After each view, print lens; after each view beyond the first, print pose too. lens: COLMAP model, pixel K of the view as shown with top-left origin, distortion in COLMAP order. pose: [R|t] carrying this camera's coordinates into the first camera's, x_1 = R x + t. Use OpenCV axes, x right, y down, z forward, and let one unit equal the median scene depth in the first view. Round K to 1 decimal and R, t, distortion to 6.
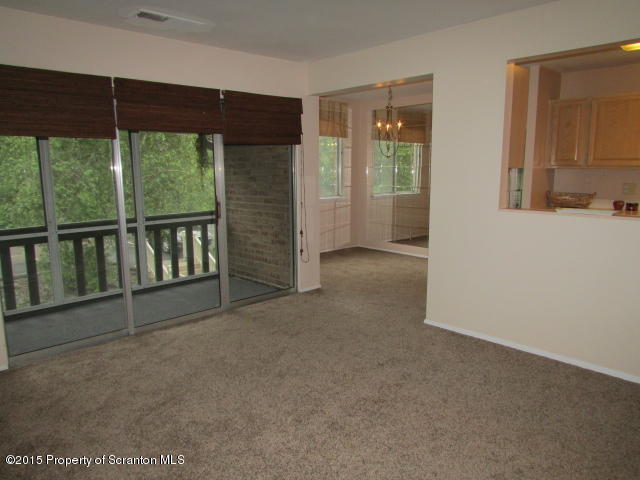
lens RADIAL K [[455.4, 0, 318.3], [0, 455.4, 240.8], [0, 0, 1]] dist [-0.014324, 0.002591]
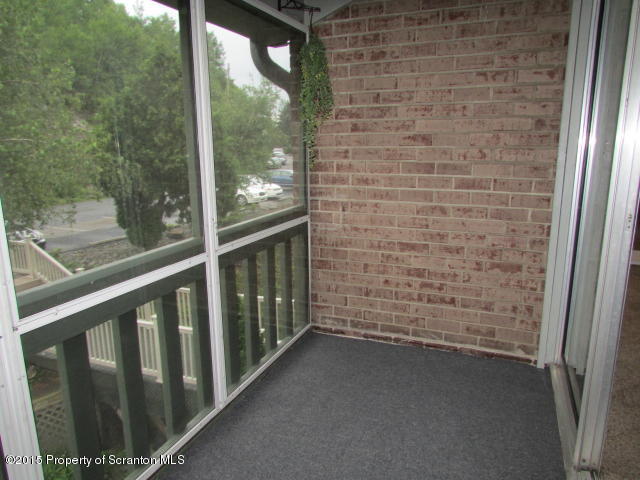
lens RADIAL K [[455.4, 0, 319.1], [0, 455.4, 240.8], [0, 0, 1]] dist [-0.014324, 0.002591]
pose [[0.915084, -0.076252, 0.395989, -0.494895], [0.053698, 0.996256, 0.067750, -0.074360], [-0.399673, -0.040733, 0.915752, 0.663307]]
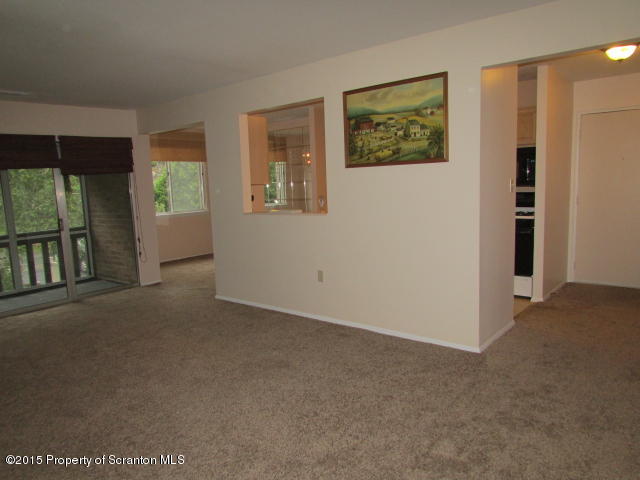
lens RADIAL K [[455.4, 0, 316.1], [0, 455.4, 240.1], [0, 0, 1]] dist [-0.014324, 0.002591]
pose [[0.992805, -0.052923, 0.107410, 0.318603], [0.056186, 0.998039, -0.027588, 0.047323], [-0.105740, 0.033425, 0.993832, -0.334515]]
